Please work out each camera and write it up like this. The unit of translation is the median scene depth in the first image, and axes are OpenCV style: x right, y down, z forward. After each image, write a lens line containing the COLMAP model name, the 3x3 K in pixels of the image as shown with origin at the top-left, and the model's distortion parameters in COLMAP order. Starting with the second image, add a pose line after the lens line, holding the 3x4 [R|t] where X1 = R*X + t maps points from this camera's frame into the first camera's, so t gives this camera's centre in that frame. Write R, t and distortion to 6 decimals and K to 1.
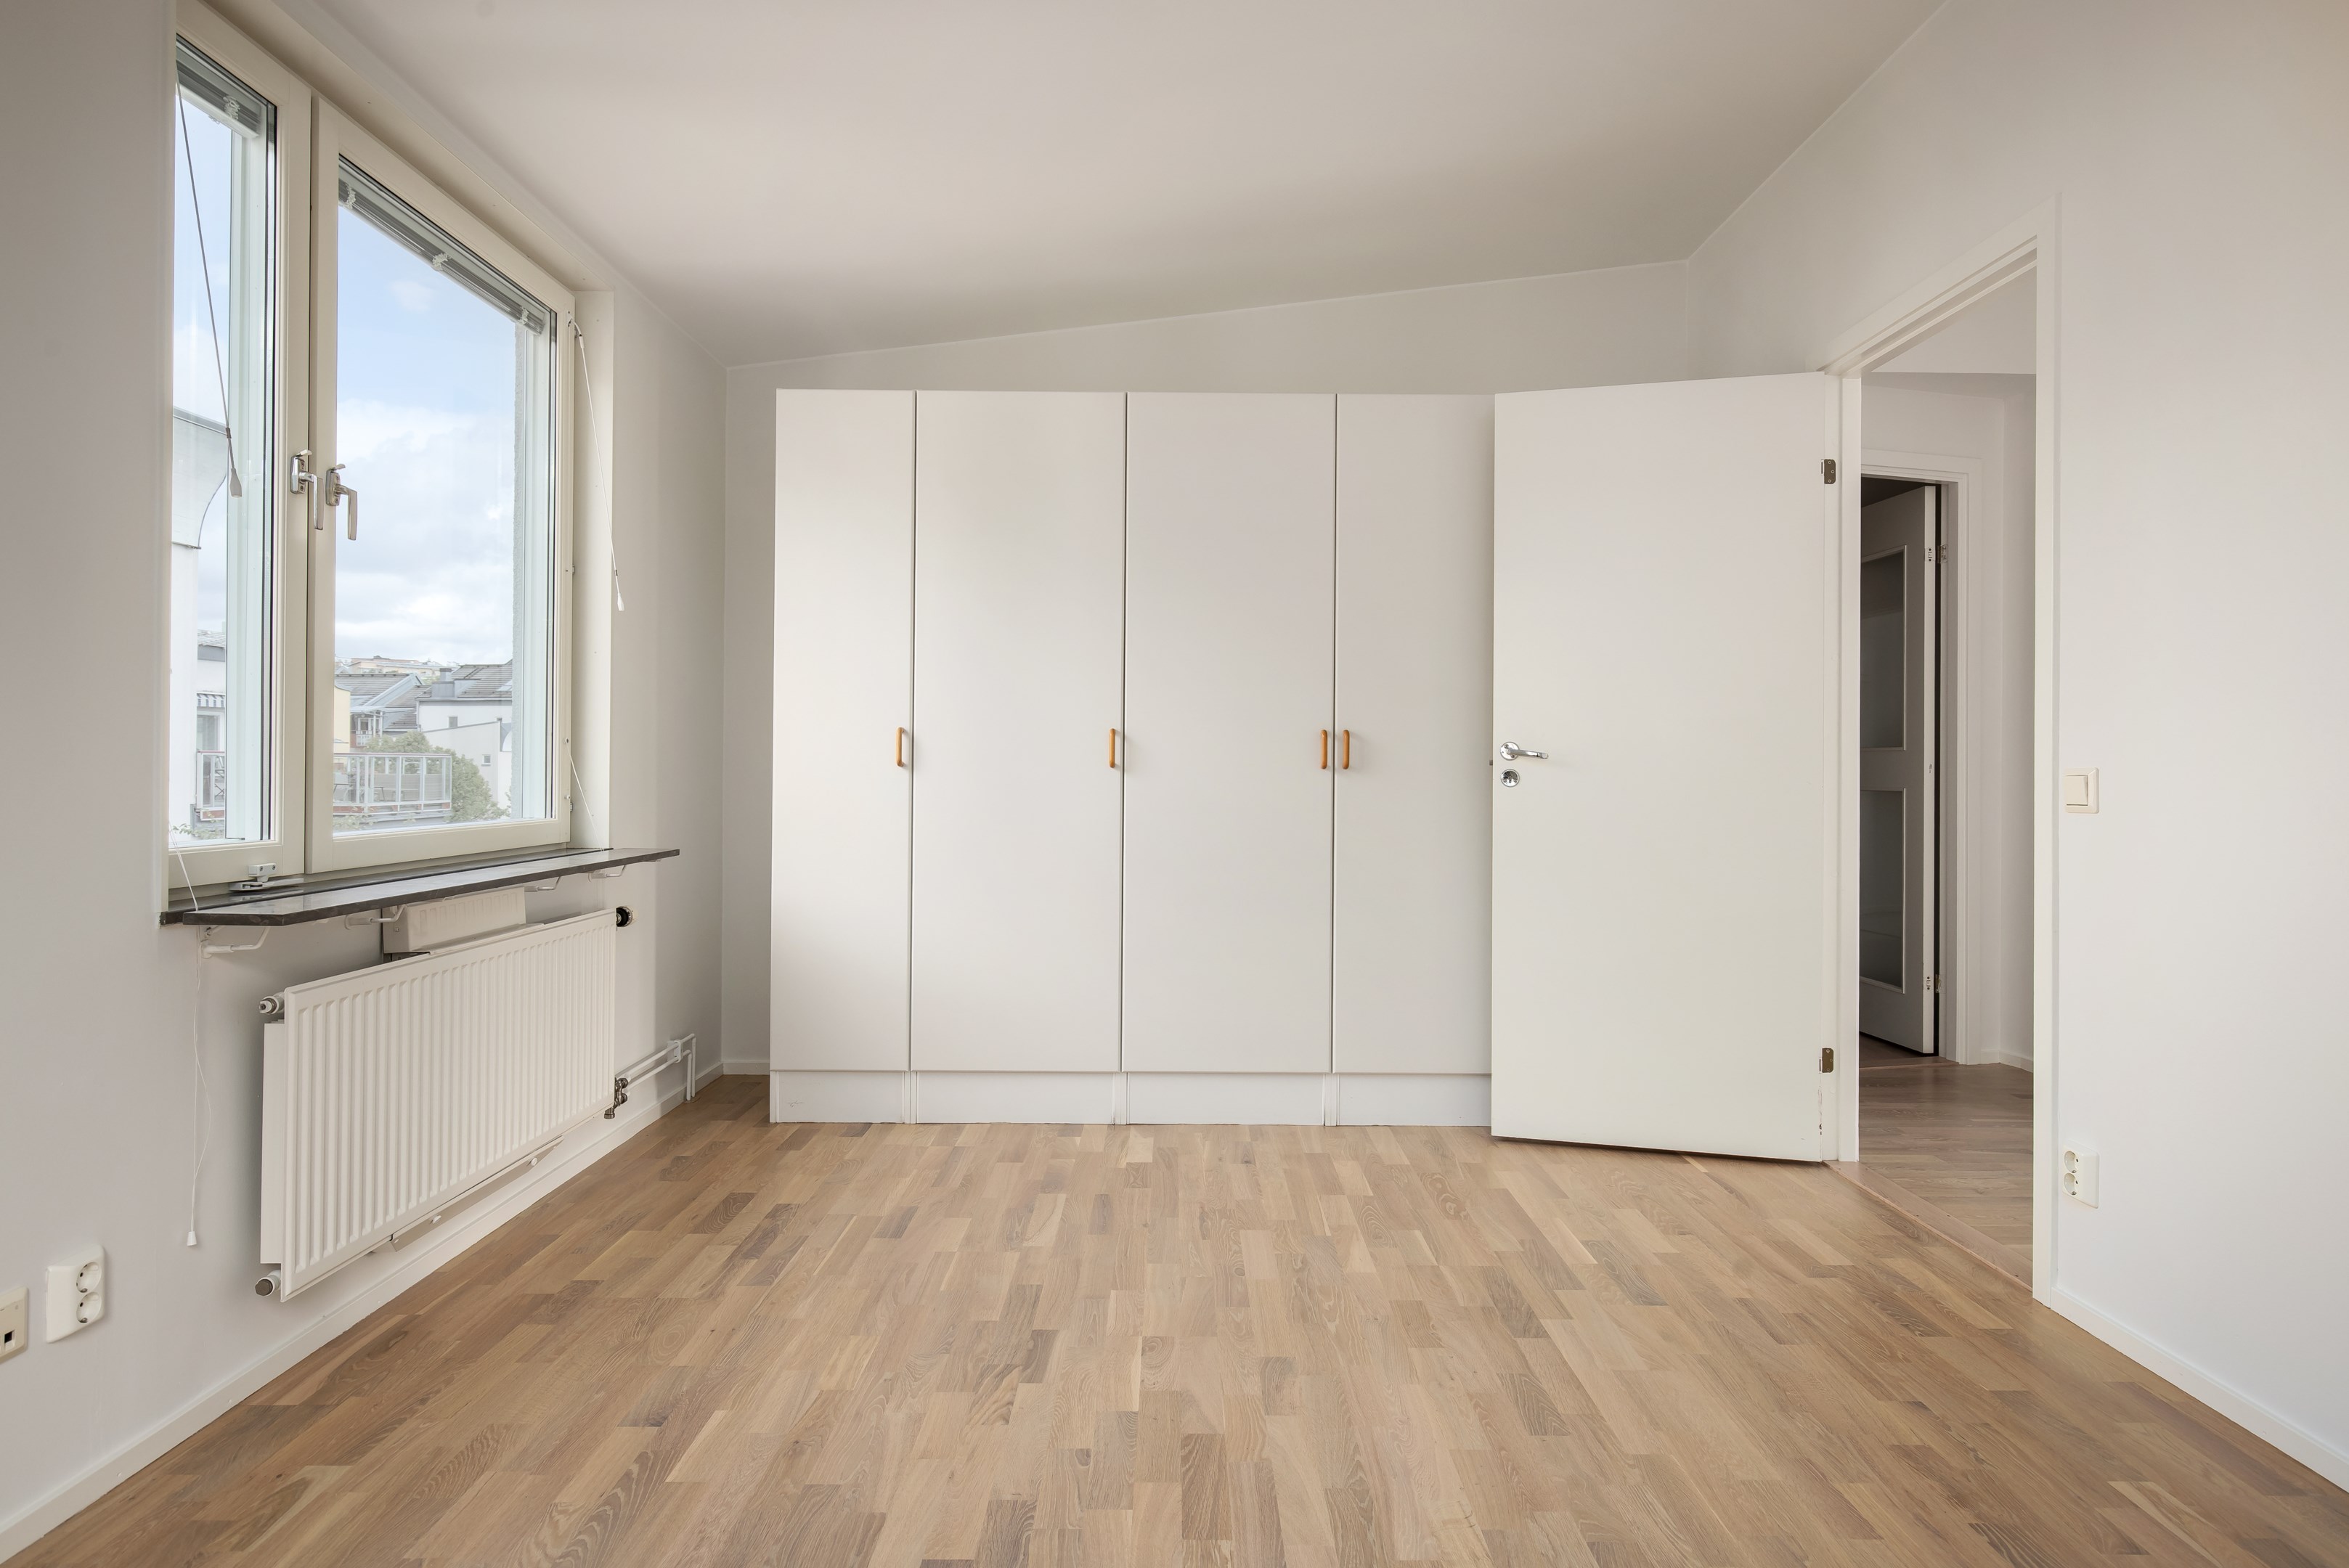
lens RADIAL K [[1254.4, 0, 1169.2], [0, 1254.4, 766.1], [0, 0, 1]] dist [-0.002125, -0.000244]
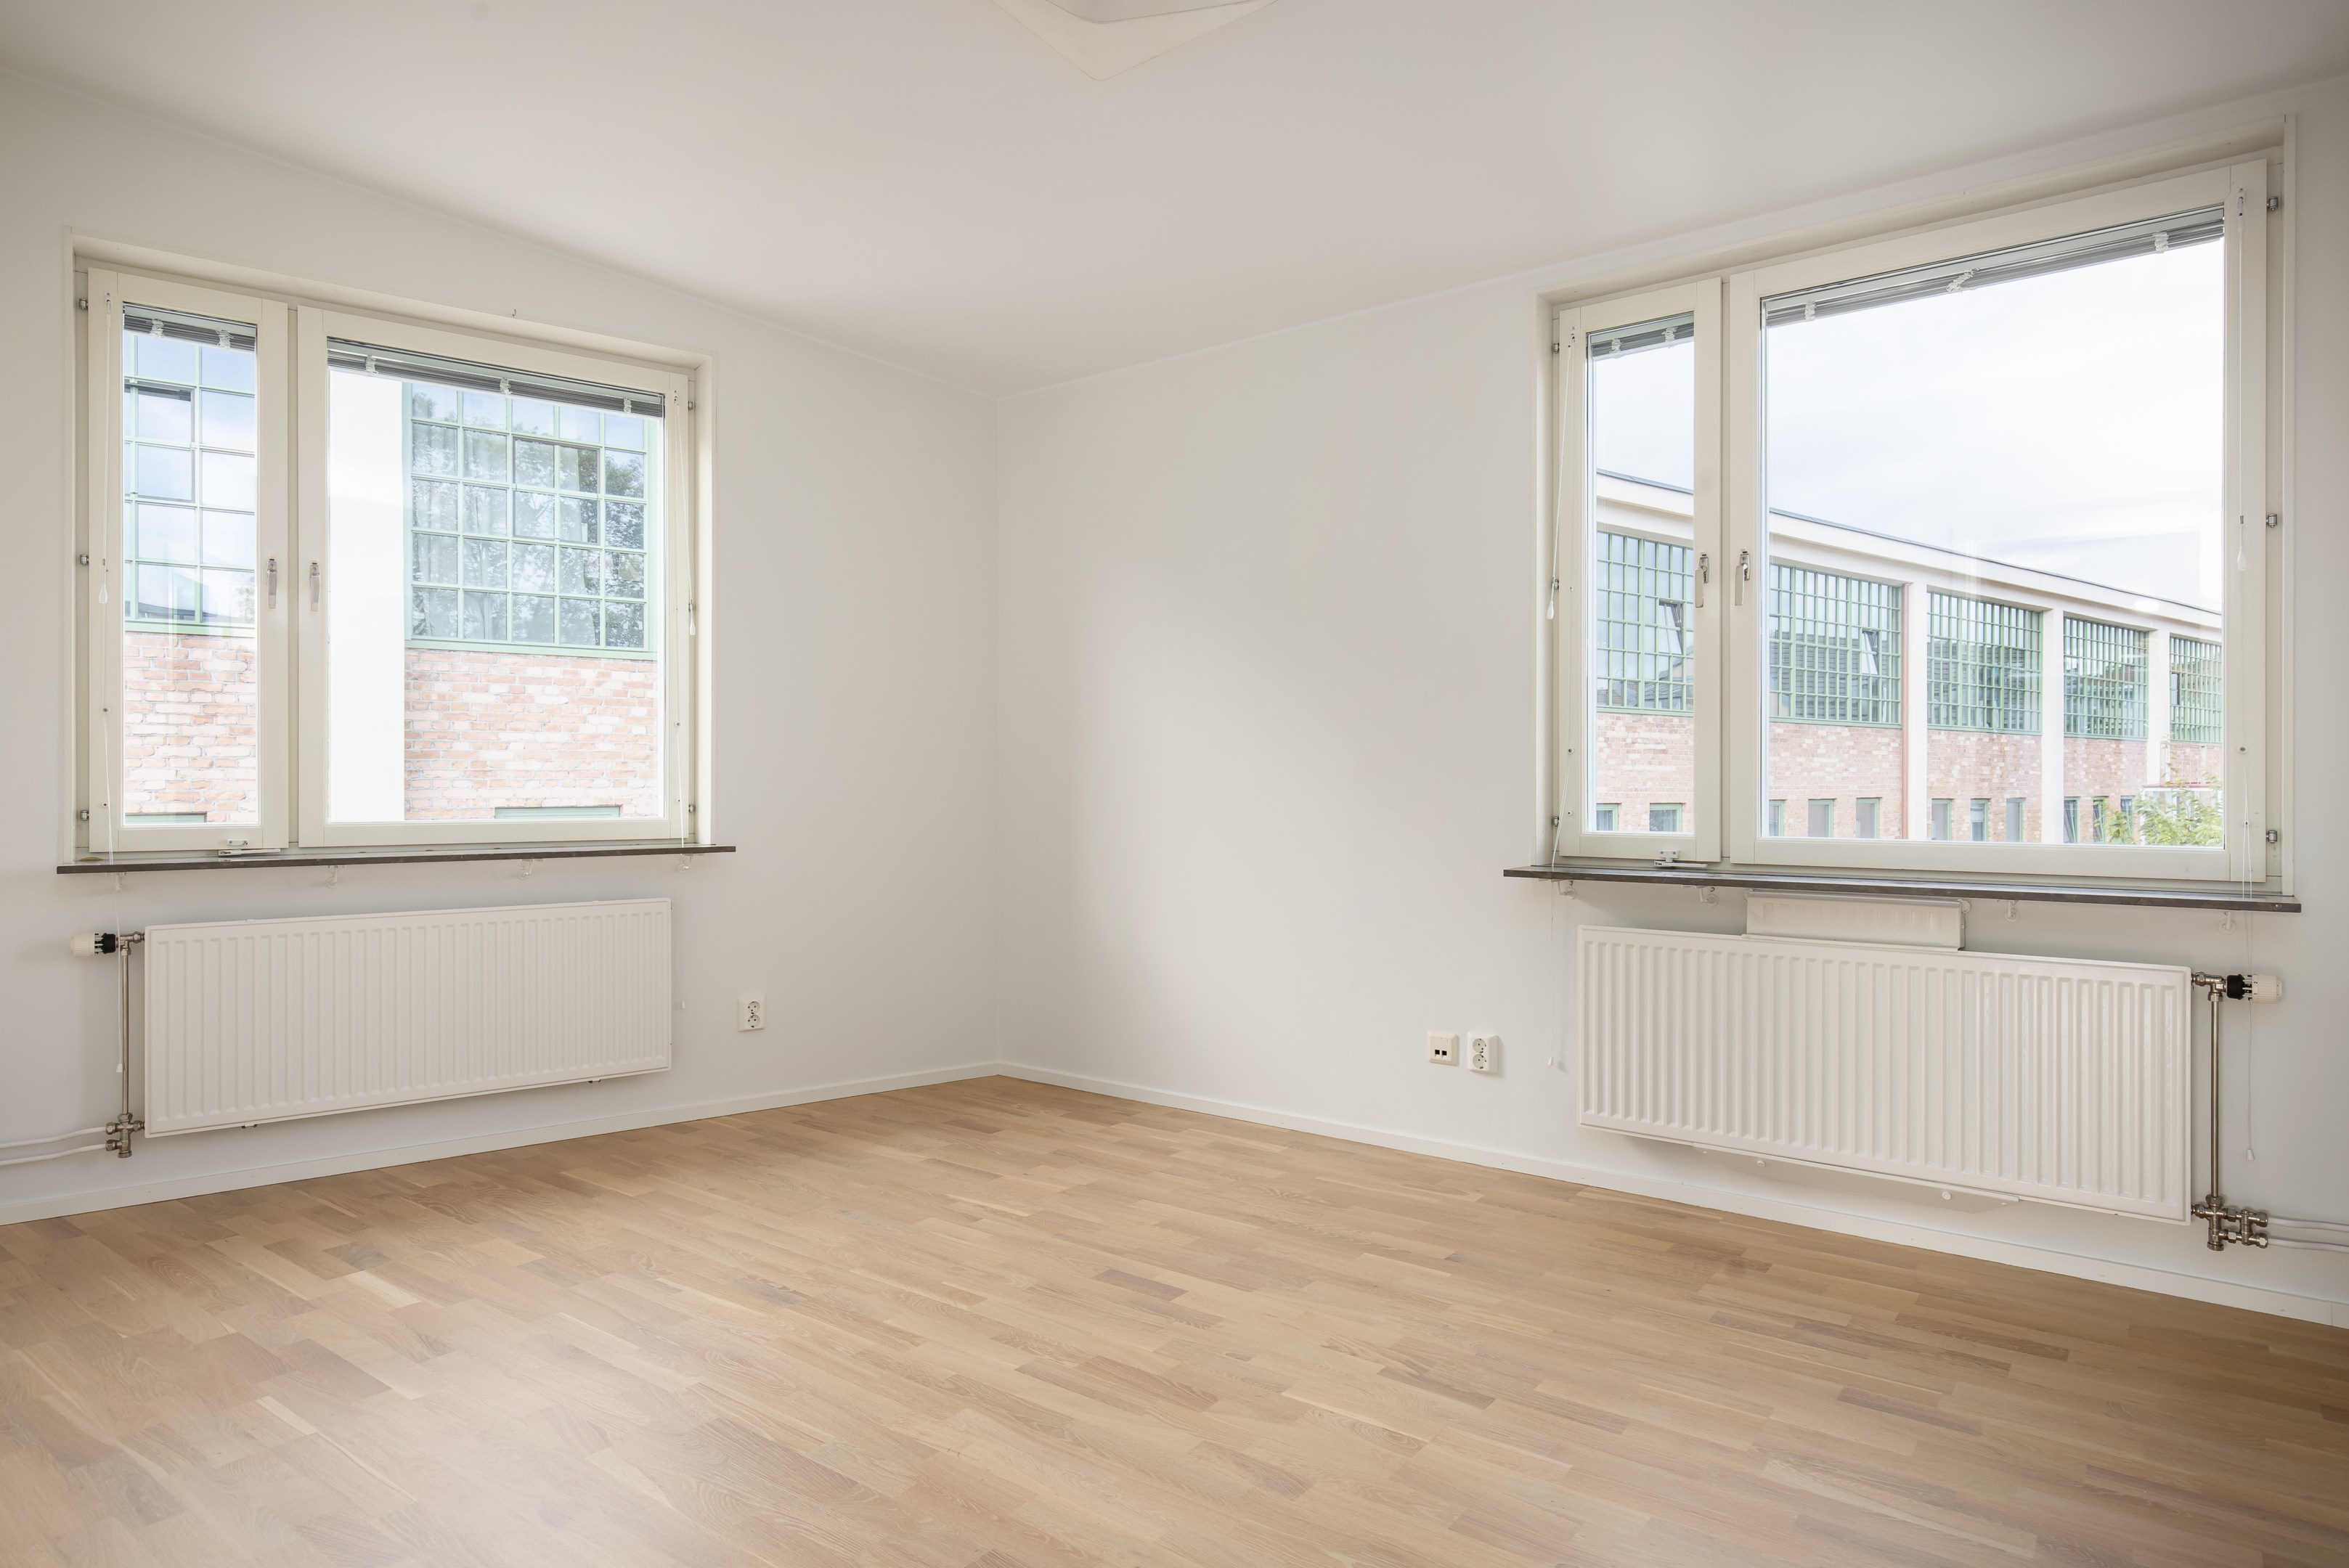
lens RADIAL K [[1254.4, 0, 1168.8], [0, 1254.4, 787.4], [0, 0, 1]] dist [-0.002125, -0.000244]
pose [[-0.575718, -0.001631, -0.817647, 0.810650], [-0.004511, 0.999989, 0.001181, 0.007080], [0.817636, 0.004369, -0.575719, 1.396160]]
